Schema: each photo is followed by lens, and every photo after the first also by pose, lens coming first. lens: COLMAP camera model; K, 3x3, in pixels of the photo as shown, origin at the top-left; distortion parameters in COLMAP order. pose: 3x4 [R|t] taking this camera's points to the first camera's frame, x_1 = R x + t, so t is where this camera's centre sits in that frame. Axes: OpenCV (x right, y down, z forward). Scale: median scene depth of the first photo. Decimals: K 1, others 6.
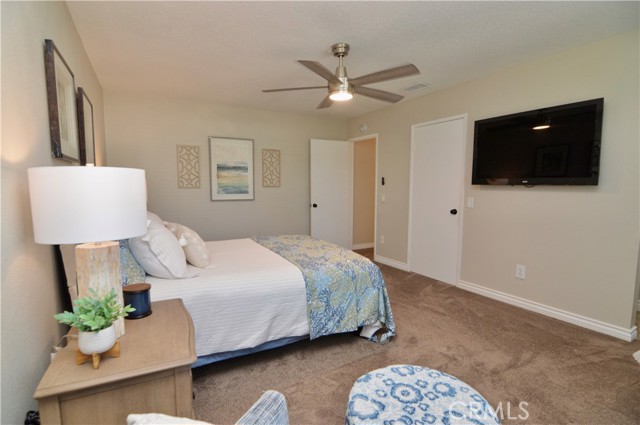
lens RADIAL K [[316.3, 0, 320.0], [0, 316.3, 212.5], [0, 0, 1]] dist [0.000557, 0.000006]
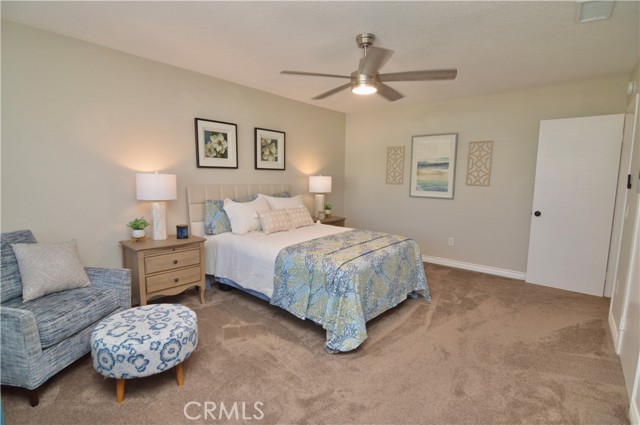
lens RADIAL K [[321.5, 0, 320.0], [0, 321.5, 212.5], [0, 0, 1]] dist [-0.019695, 0.000188]
pose [[0.347521, 0.108399, -0.931385, 0.559499], [-0.100407, 0.991886, 0.077976, -0.036806], [0.932281, 0.066419, 0.355586, 0.331747]]
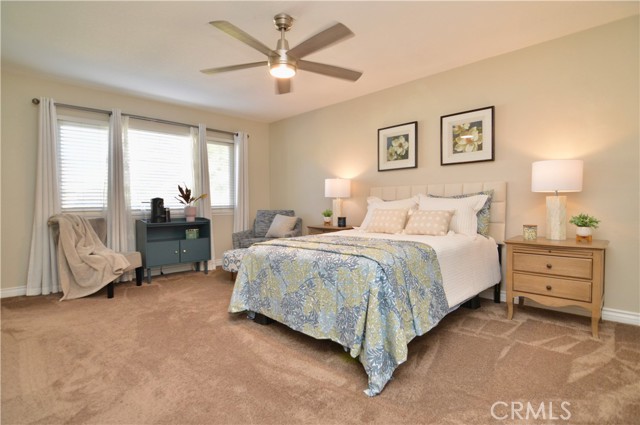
lens RADIAL K [[316.3, 0, 320.0], [0, 316.3, 212.5], [0, 0, 1]] dist [0.000557, 0.000006]
pose [[-0.961592, 0.017971, -0.273893, 0.145917], [-0.014025, 0.993334, 0.114415, -0.039601], [0.274123, 0.113862, -0.954930, 1.091443]]
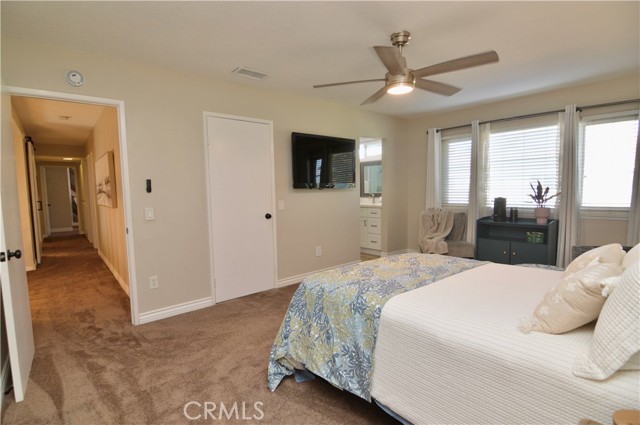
lens RADIAL K [[321.5, 0, 320.0], [0, 321.5, 212.5], [0, 0, 1]] dist [-0.019695, 0.000188]
pose [[-0.205164, -0.071507, 0.976112, -0.462224], [0.105830, 0.989859, 0.094758, -0.071780], [-0.972989, 0.122742, -0.195516, 0.806635]]
